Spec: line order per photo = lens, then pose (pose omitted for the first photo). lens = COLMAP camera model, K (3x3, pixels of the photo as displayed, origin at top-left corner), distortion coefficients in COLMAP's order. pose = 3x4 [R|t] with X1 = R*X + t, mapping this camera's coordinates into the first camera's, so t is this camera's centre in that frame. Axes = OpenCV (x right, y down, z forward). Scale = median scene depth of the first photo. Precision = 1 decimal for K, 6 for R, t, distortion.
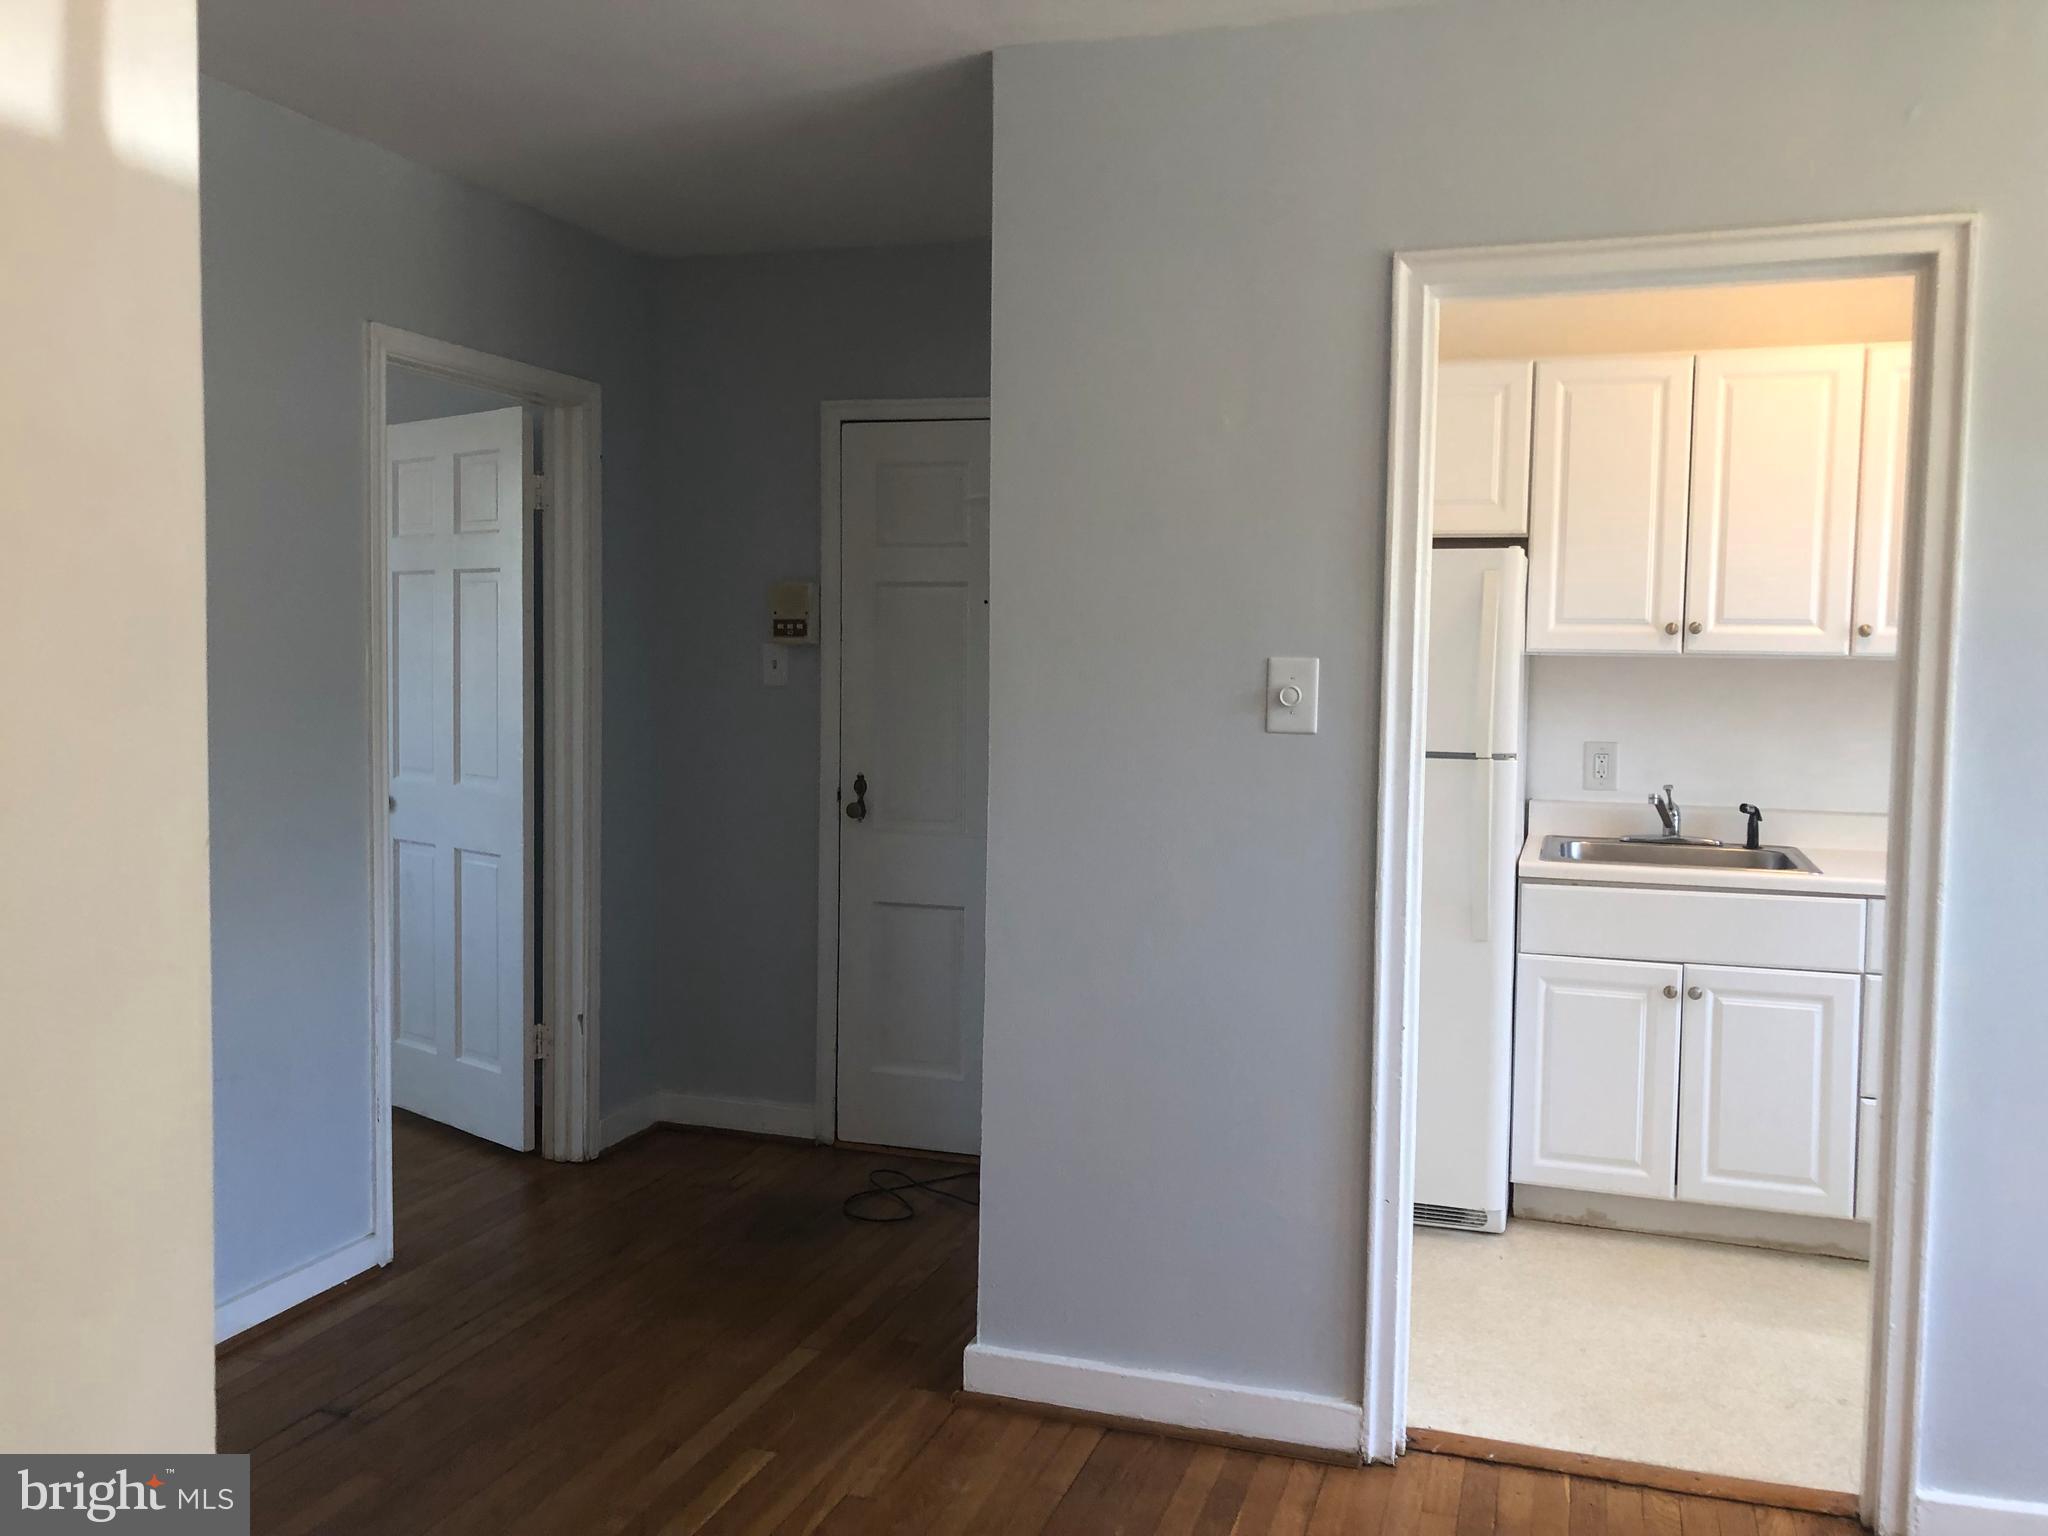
lens RADIAL K [[1667.8, 0, 1028.0], [0, 1667.8, 761.2], [0, 0, 1]] dist [0.033006, -0.029361]
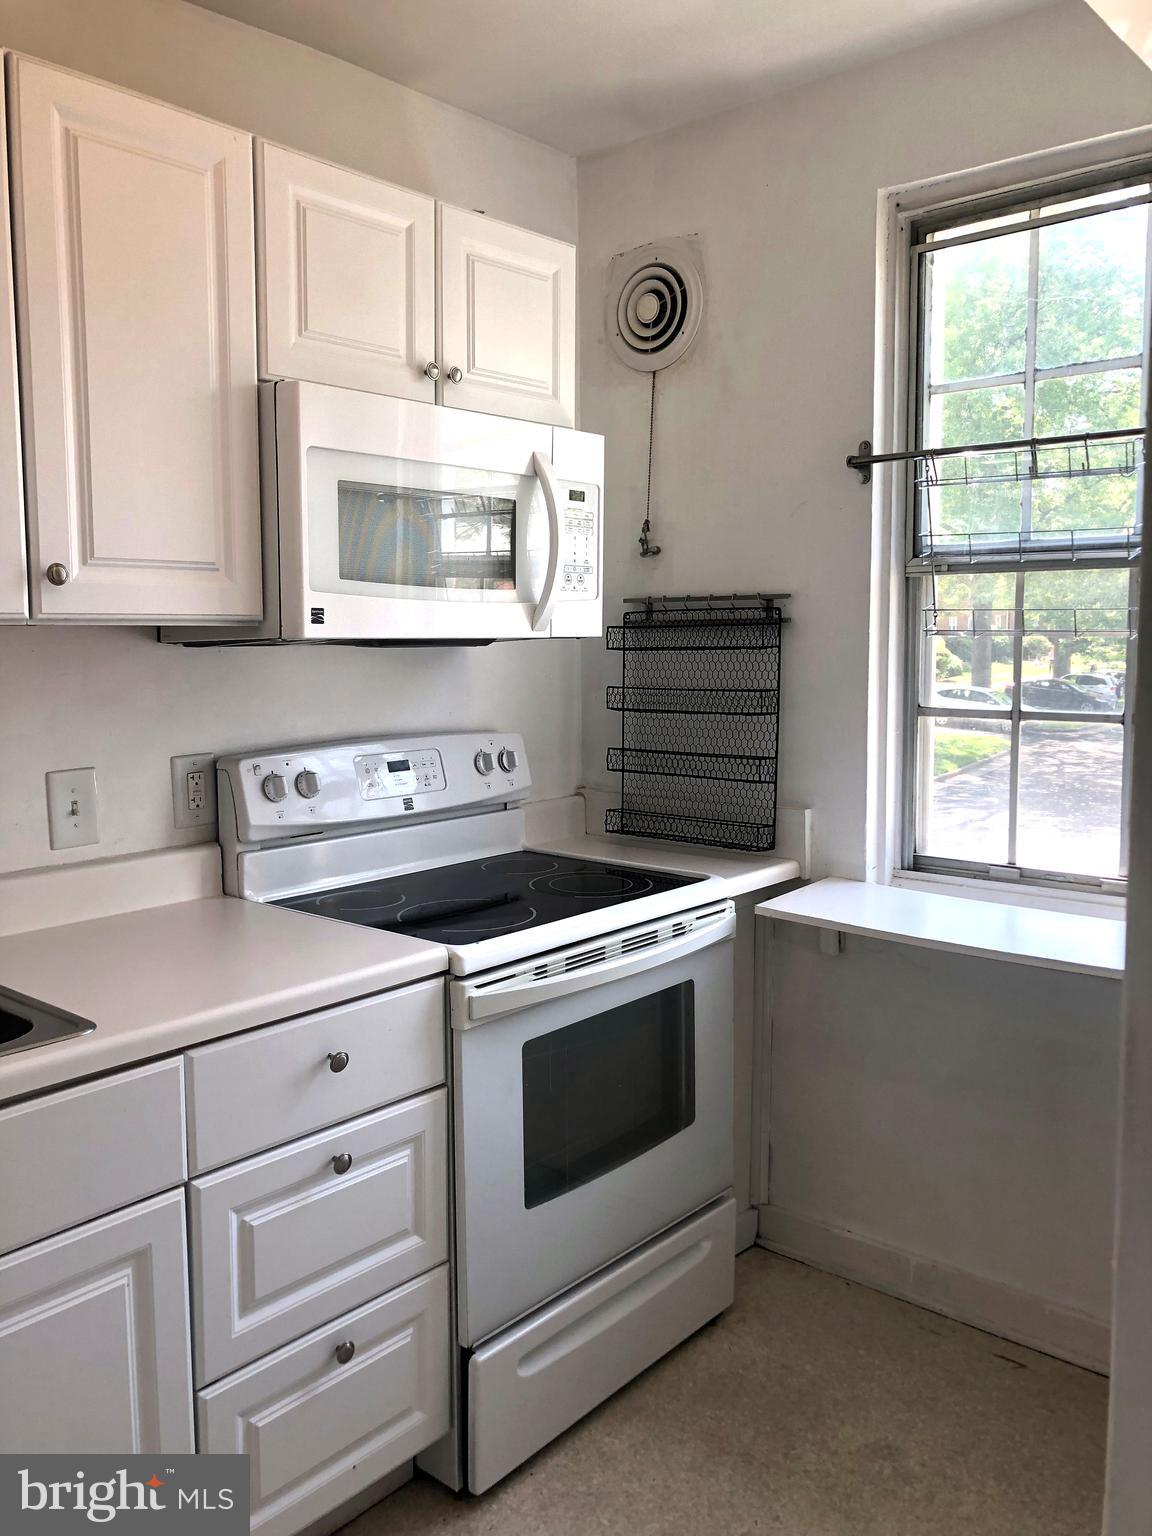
lens RADIAL K [[1250.9, 0, 569.6], [0, 1250.9, 765.6], [0, 0, 1]] dist [0.033006, -0.029361]
pose [[0.376605, -0.114798, 0.919233, 0.162075], [0.074122, 0.992845, 0.093624, -0.039752], [-0.923404, 0.032876, 0.382420, 0.667373]]
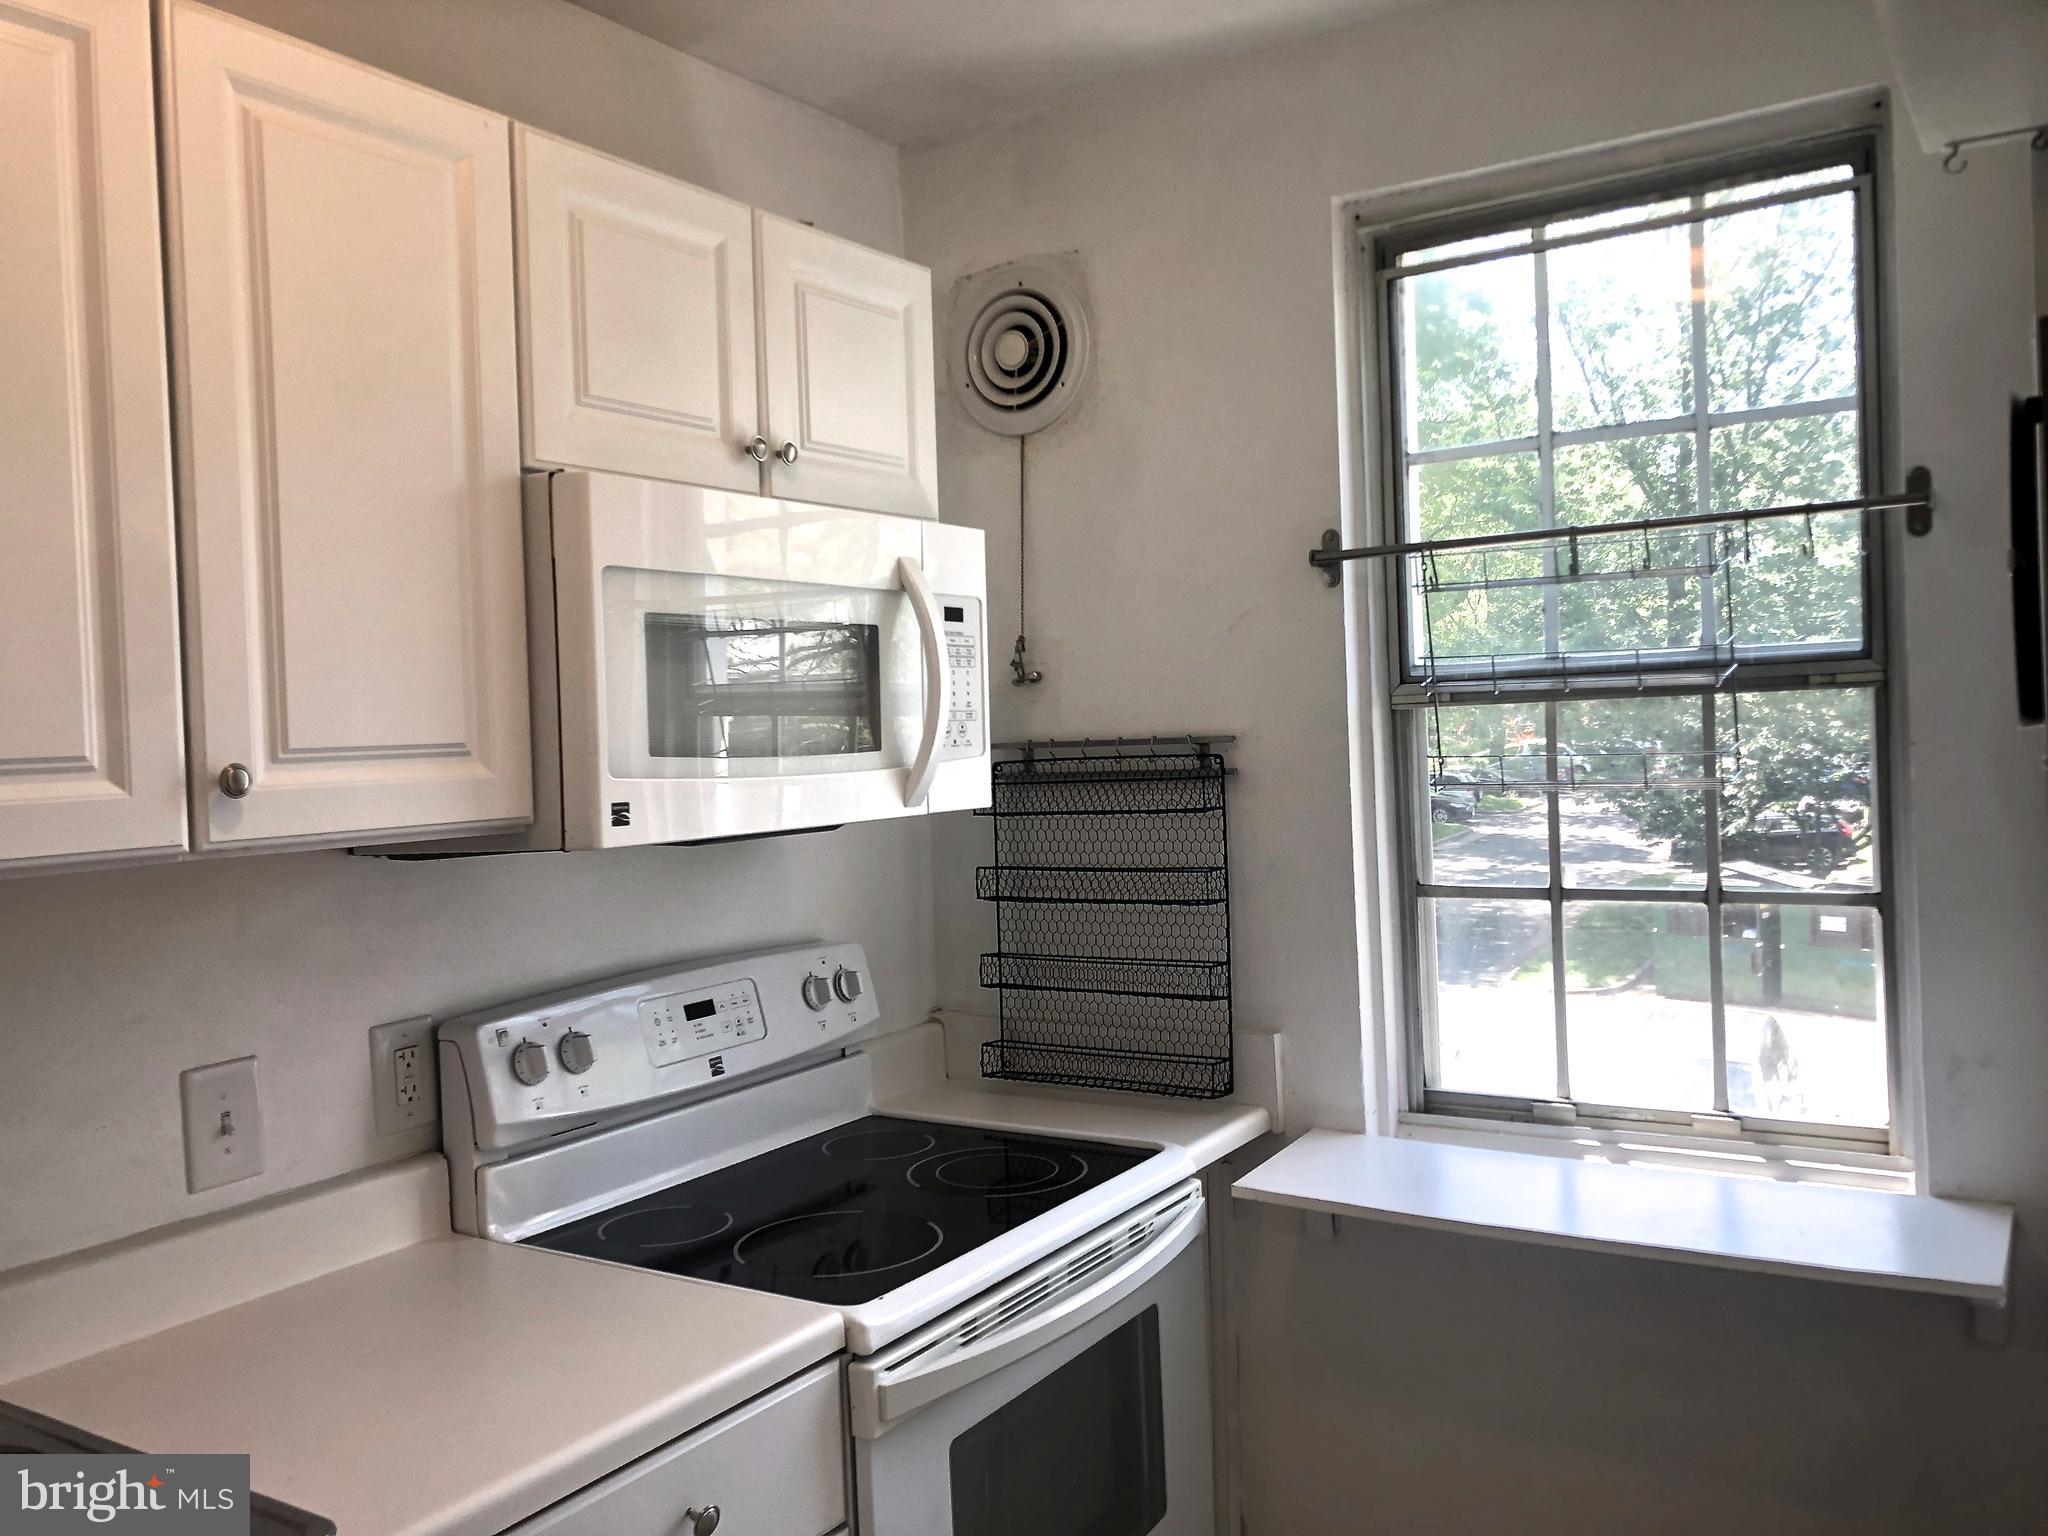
lens RADIAL K [[1663.7, 0, 1008.3], [0, 1663.7, 773.8], [0, 0, 1]] dist [0.050832, -0.086763]
pose [[0.241652, -0.049165, 0.969117, 0.185664], [0.109292, 0.993740, 0.023162, -0.068460], [-0.964189, 0.100320, 0.245512, 0.737963]]
